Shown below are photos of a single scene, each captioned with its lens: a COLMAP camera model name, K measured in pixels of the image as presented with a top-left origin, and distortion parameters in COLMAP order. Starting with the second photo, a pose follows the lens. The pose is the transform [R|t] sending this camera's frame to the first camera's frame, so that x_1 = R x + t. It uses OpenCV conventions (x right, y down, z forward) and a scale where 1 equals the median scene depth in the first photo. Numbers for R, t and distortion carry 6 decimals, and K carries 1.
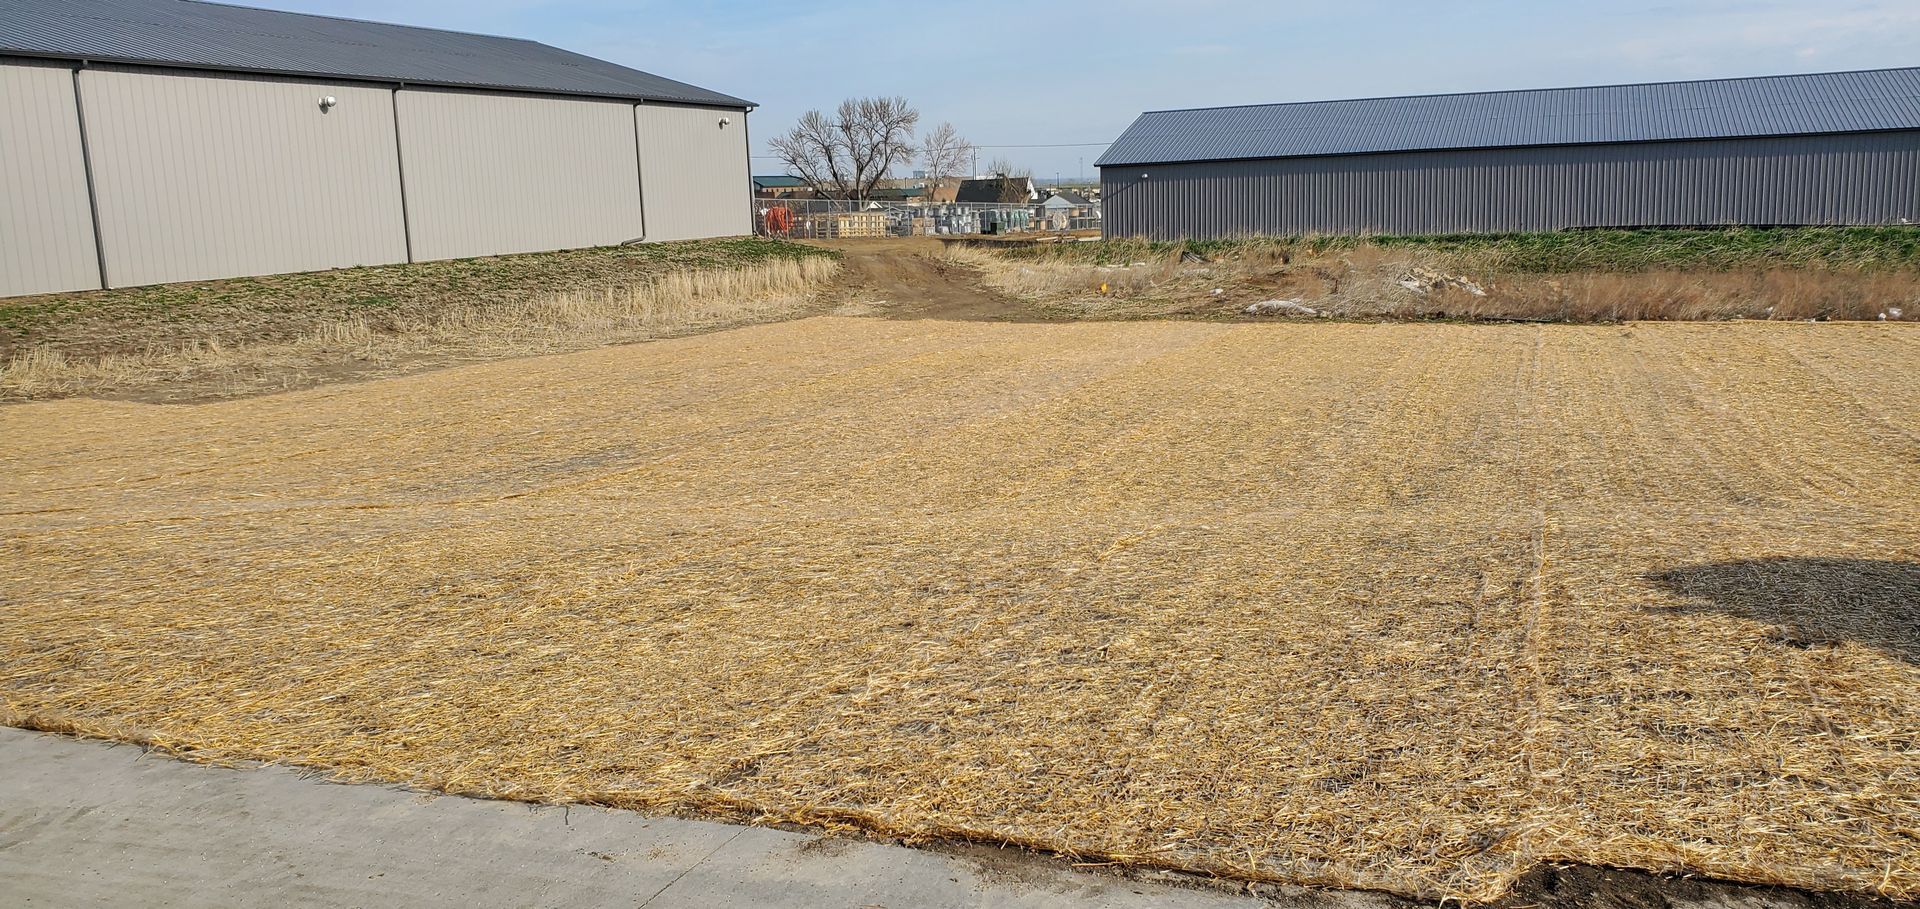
lens RADIAL K [[1539.5, 0, 1015.0], [0, 1539.5, 448.5], [0, 0, 1]] dist [0.013103, -0.002829]
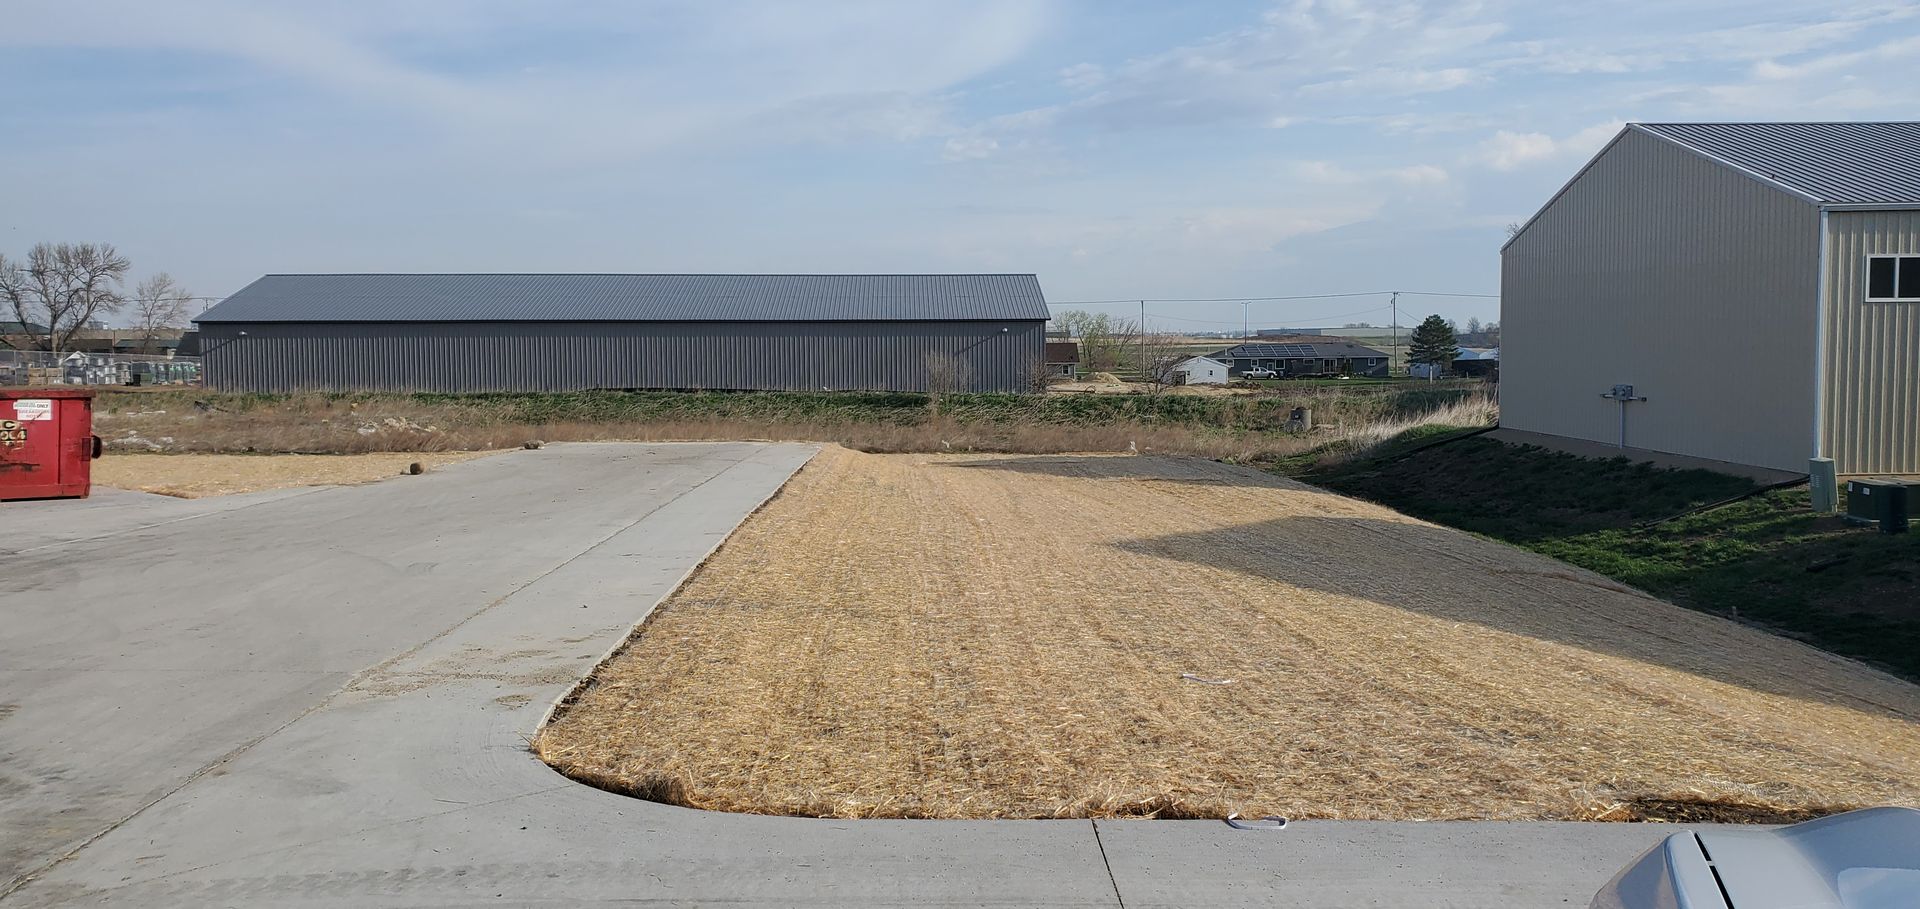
lens RADIAL K [[1539.5, 0, 1015.0], [0, 1539.5, 448.5], [0, 0, 1]] dist [0.013103, -0.002829]
pose [[0.922474, 0.006339, 0.386006, 0.076946], [0.034475, 0.994518, -0.098720, 0.012503], [-0.384516, 0.104375, 0.917199, -0.084858]]
